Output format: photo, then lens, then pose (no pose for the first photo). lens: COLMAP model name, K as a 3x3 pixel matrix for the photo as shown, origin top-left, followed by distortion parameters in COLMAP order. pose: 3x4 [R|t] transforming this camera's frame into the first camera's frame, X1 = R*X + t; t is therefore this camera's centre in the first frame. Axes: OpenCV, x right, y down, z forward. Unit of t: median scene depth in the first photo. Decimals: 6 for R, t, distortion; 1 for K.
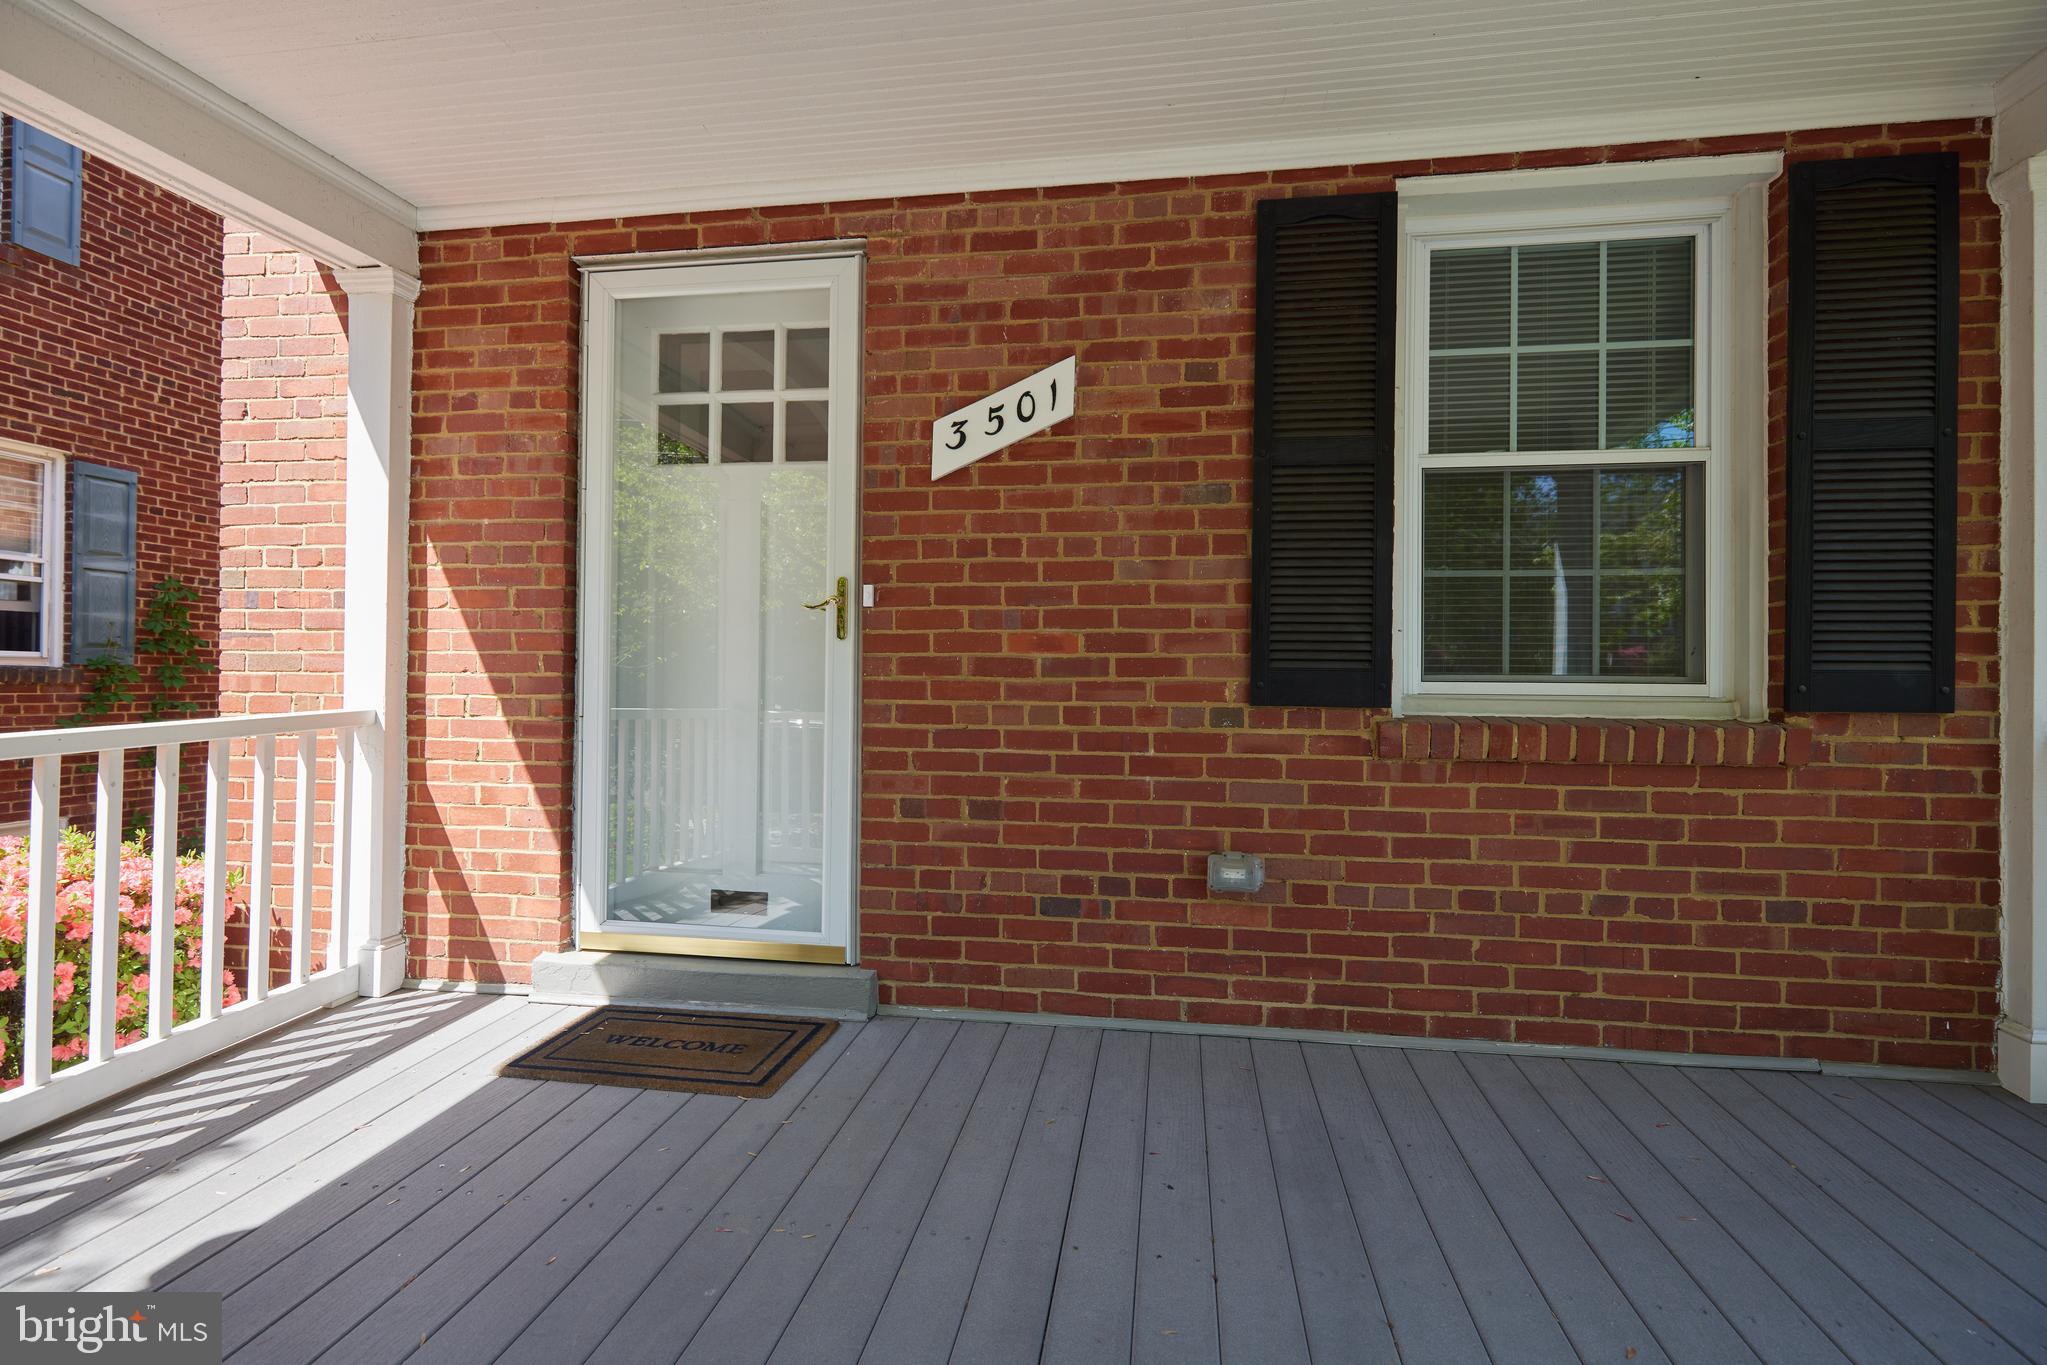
lens RADIAL K [[932.1, 0, 1037.5], [0, 932.1, 677.6], [0, 0, 1]] dist [-0.000745, 0.000455]
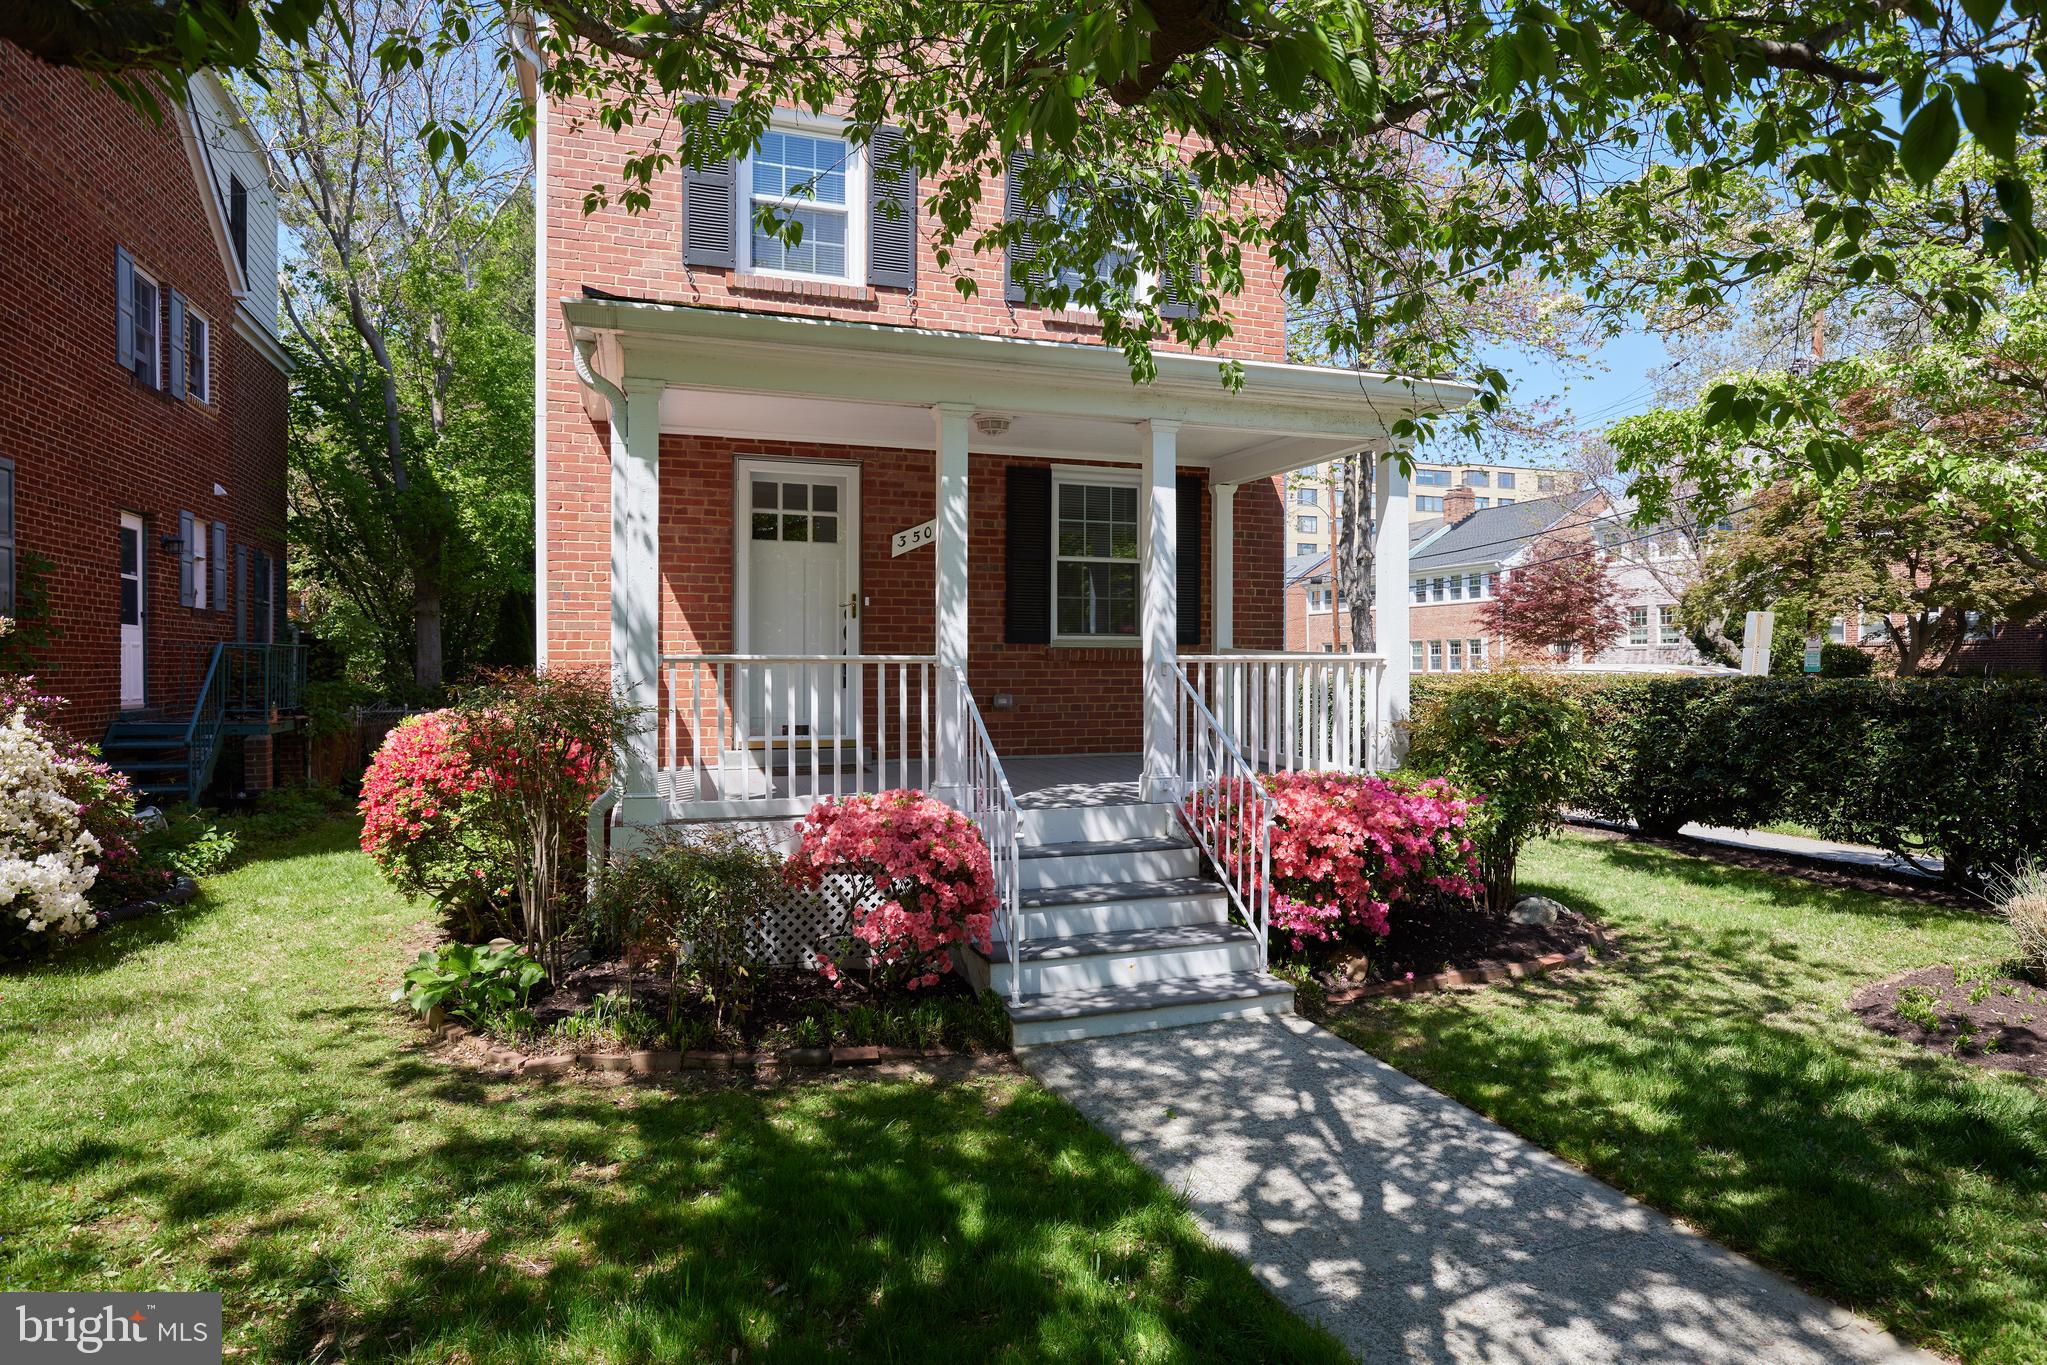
lens RADIAL K [[1149.5, 0, 1036.4], [0, 1149.5, 681.2], [0, 0, 1]] dist [0.013902, -0.003251]
pose [[0.885459, -0.016234, 0.464434, -1.242236], [0.001828, 0.999504, 0.031453, 0.032981], [-0.464714, -0.027002, 0.885049, -2.028442]]
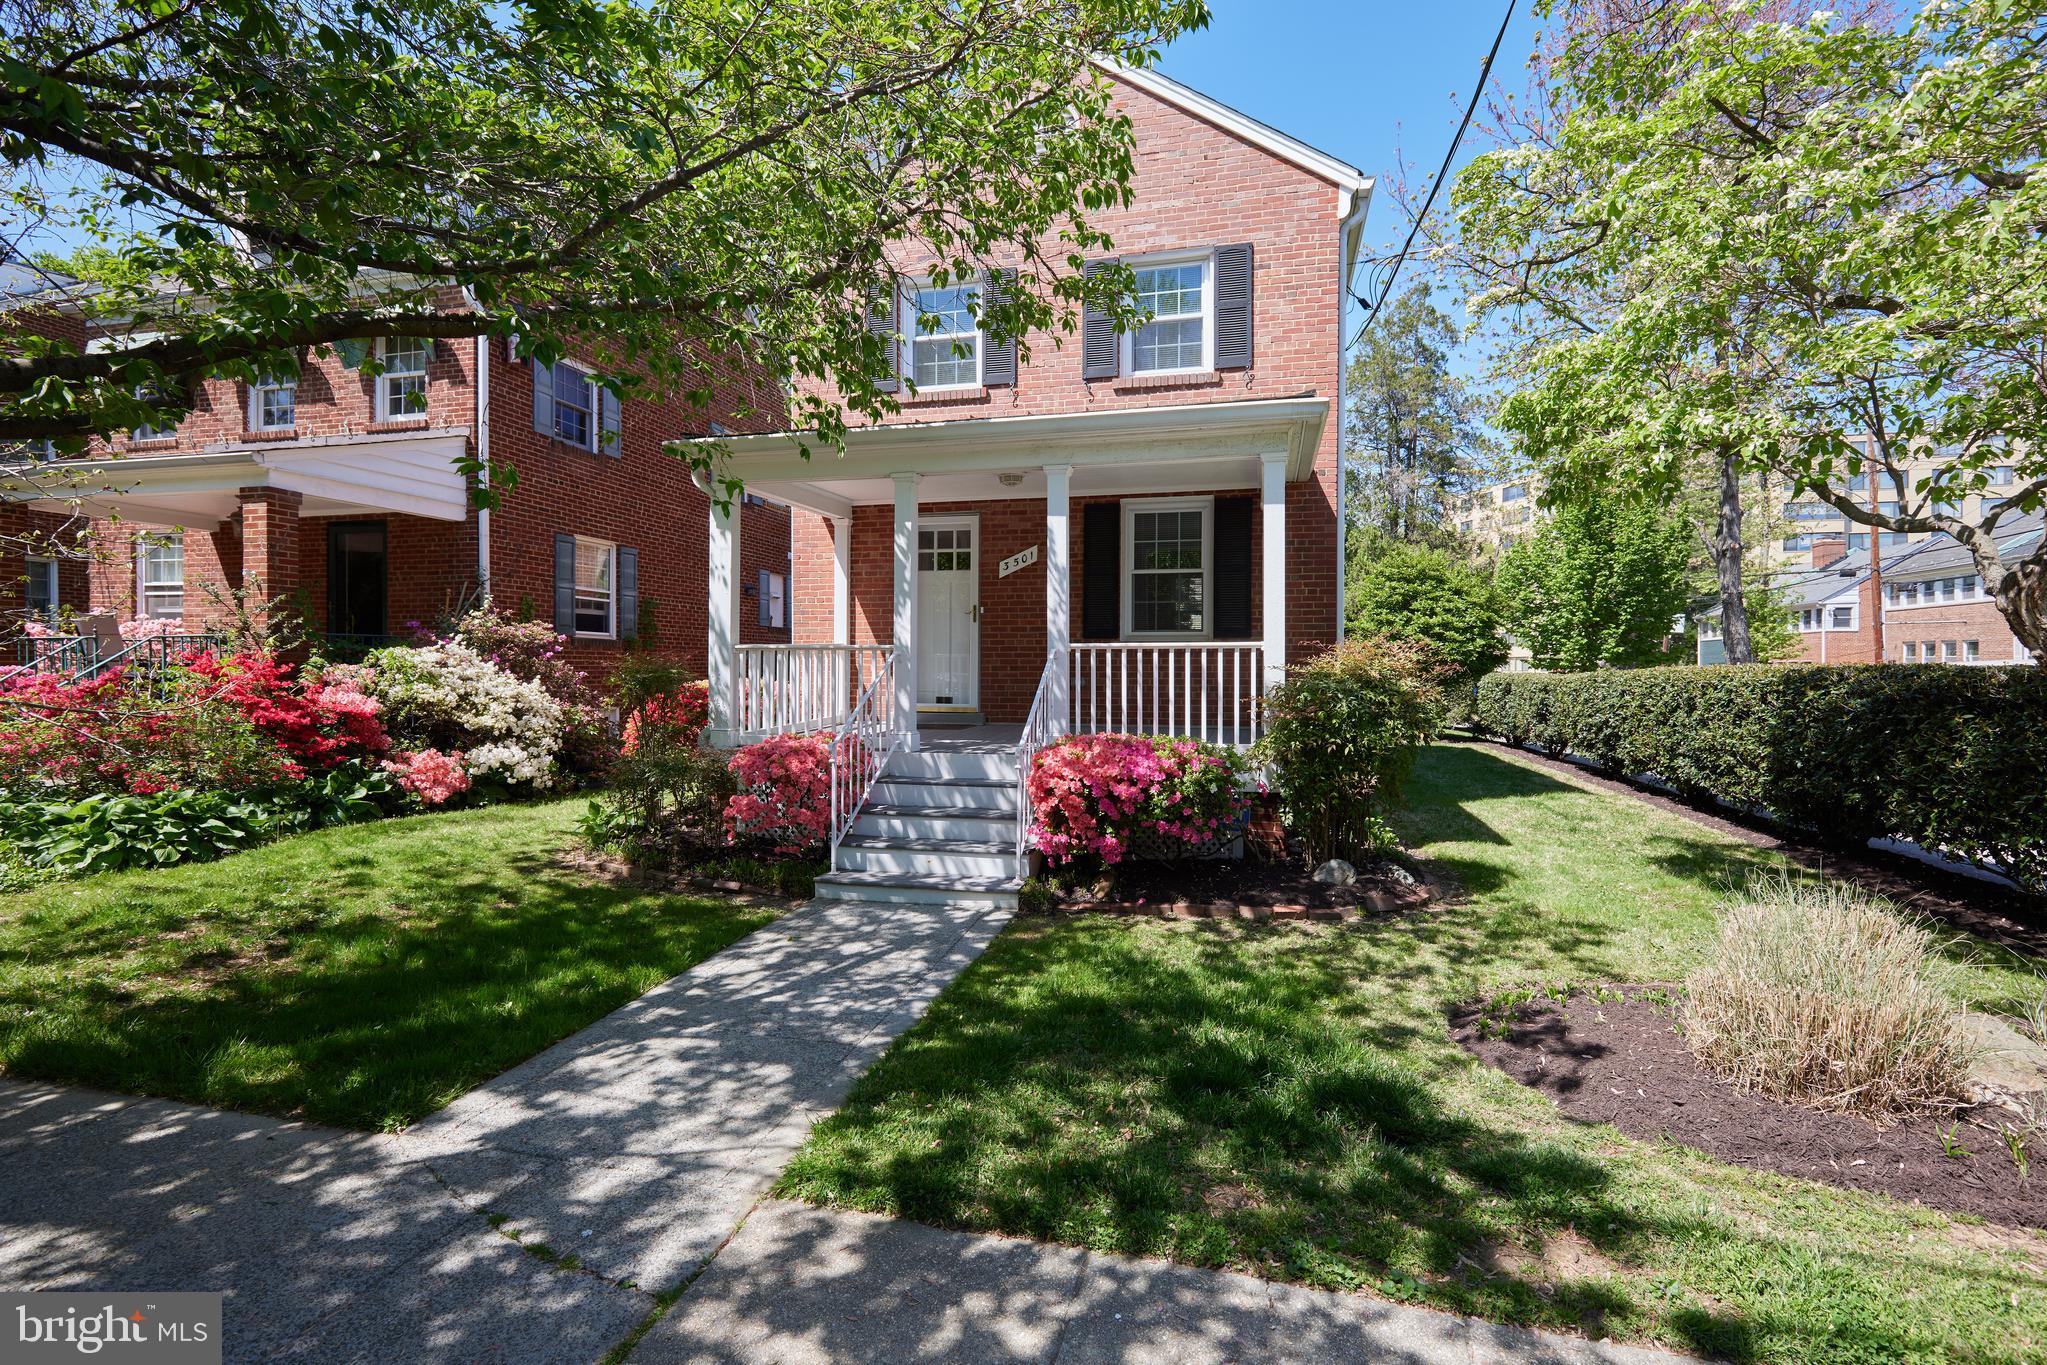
lens RADIAL K [[932.1, 0, 1014.7], [0, 932.1, 669.4], [0, 0, 1]] dist [-0.000745, 0.000455]
pose [[0.992417, -0.001730, -0.122908, 0.387029], [0.001905, 0.999997, 0.001307, 0.136070], [0.122905, -0.001531, 0.992417, -2.559871]]
